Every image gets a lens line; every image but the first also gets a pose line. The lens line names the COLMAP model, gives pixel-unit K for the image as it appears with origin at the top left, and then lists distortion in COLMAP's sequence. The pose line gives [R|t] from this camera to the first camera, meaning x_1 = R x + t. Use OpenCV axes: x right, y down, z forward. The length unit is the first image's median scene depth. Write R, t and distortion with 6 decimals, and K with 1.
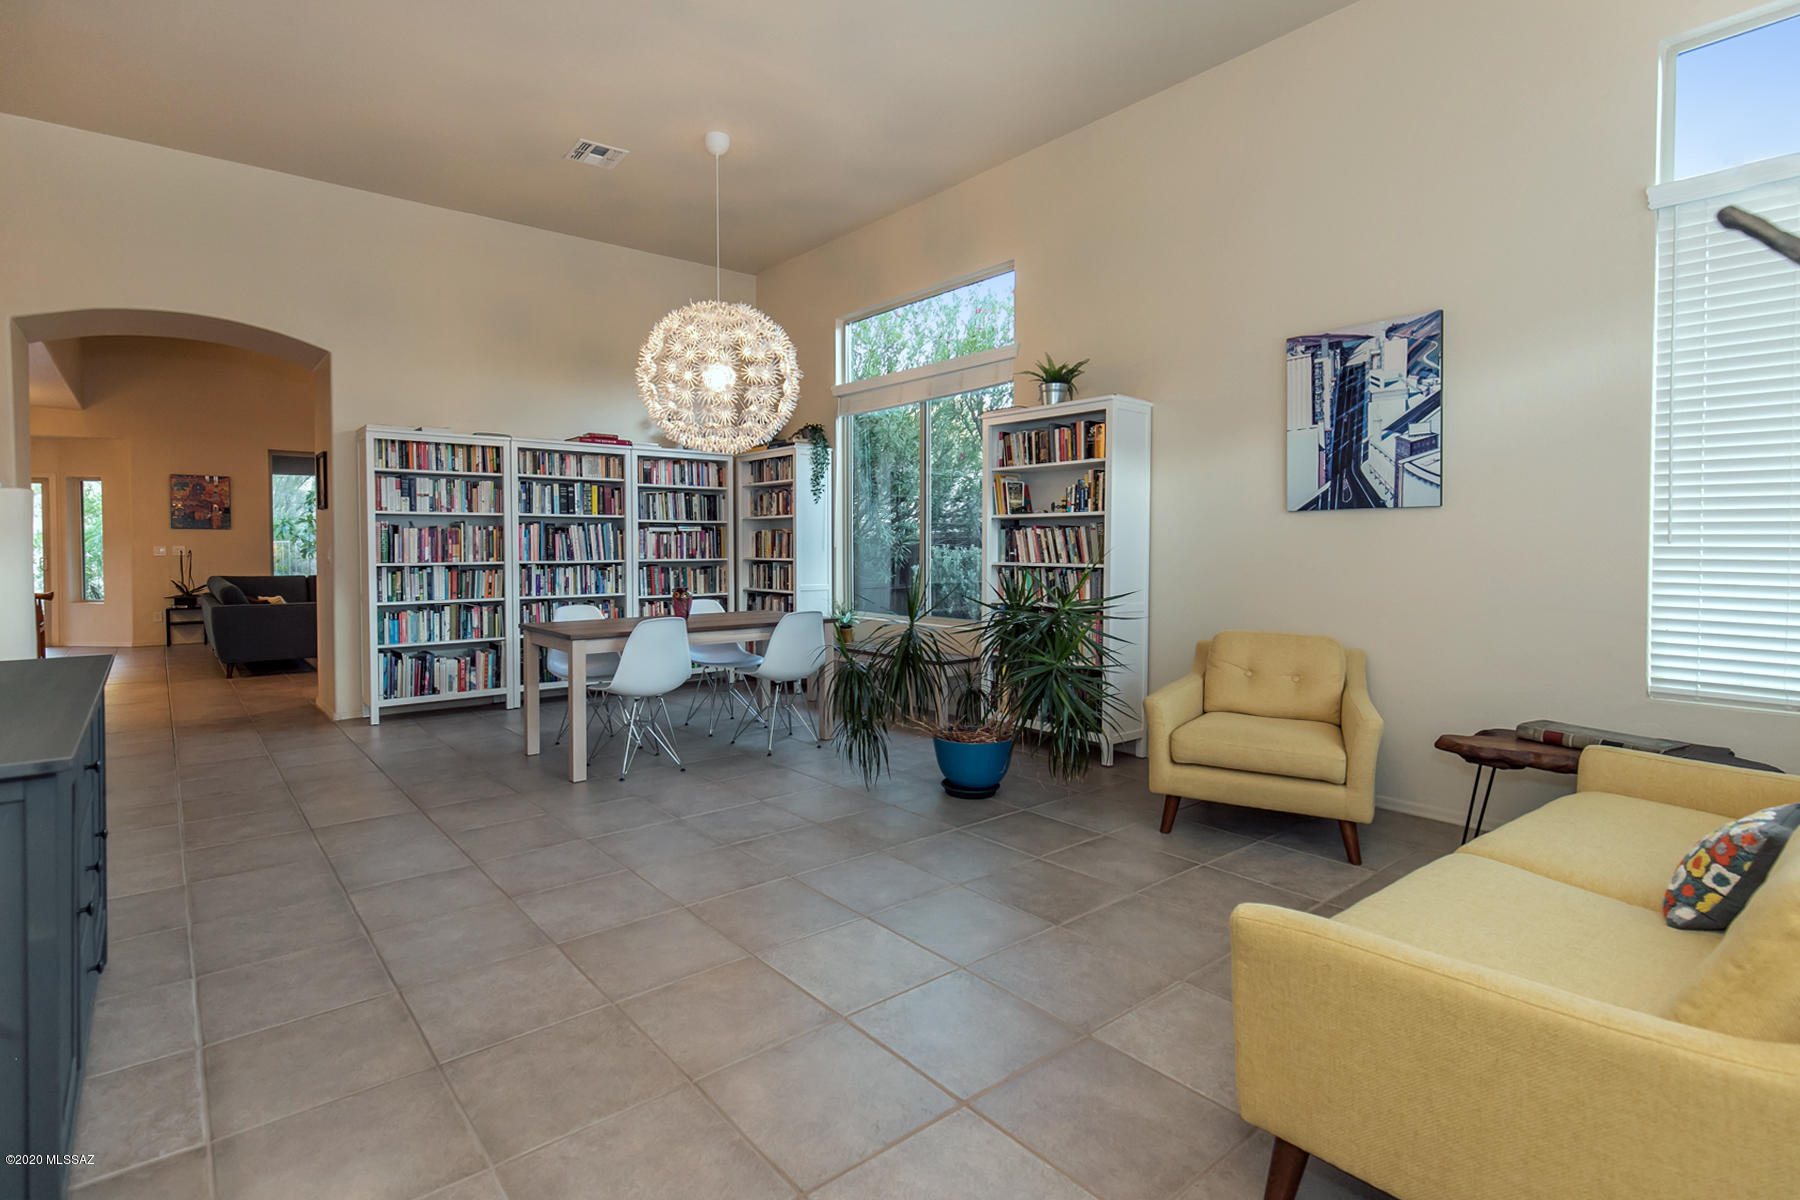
lens RADIAL K [[907.8, 0, 944.9], [0, 907.8, 551.3], [0, 0, 1]] dist [-0.000888, -0.000024]
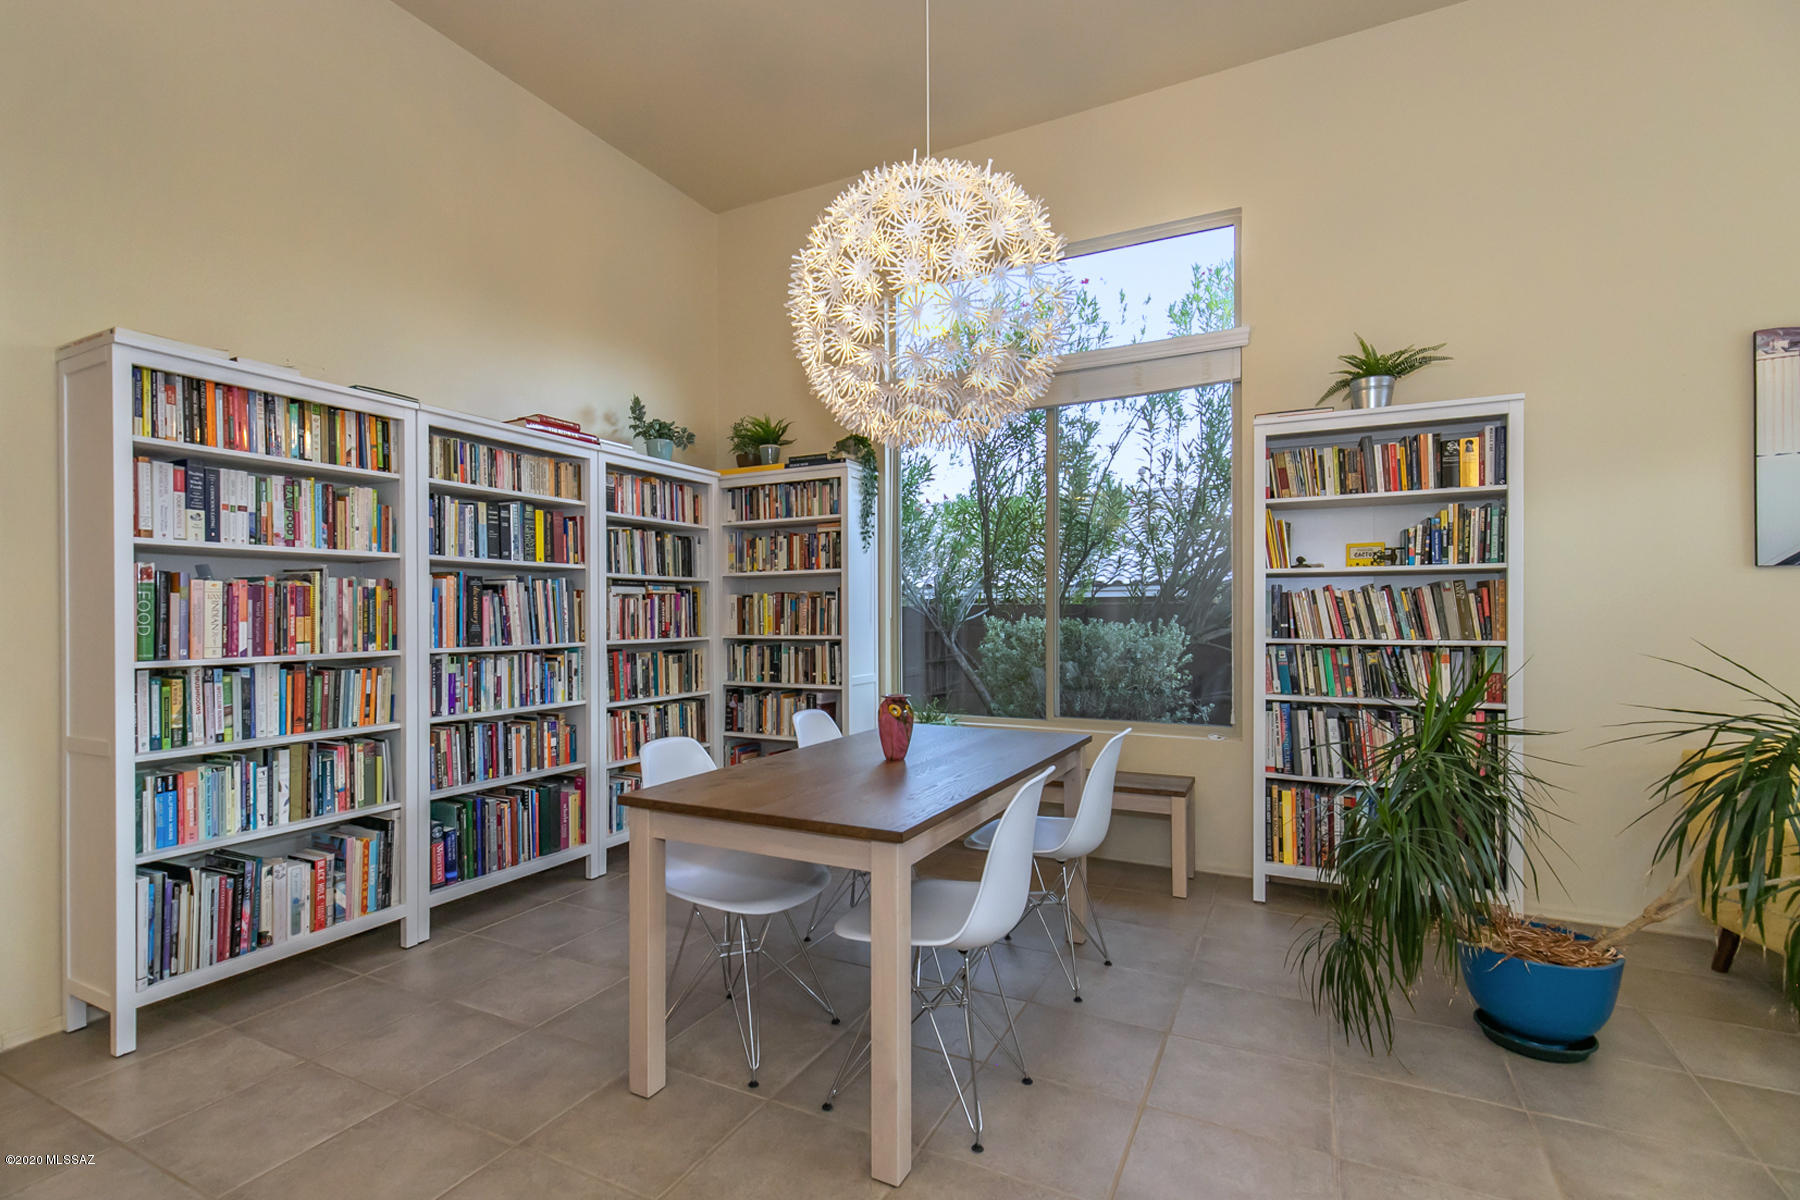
lens RADIAL K [[878.8, 0, 902.3], [0, 878.8, 607.9], [0, 0, 1]] dist [0.000031, -0.000242]
pose [[0.932578, -0.001335, 0.360966, -0.402917], [0.007095, 0.999868, -0.014633, -0.003035], [-0.360899, 0.016208, 0.932464, 0.451855]]
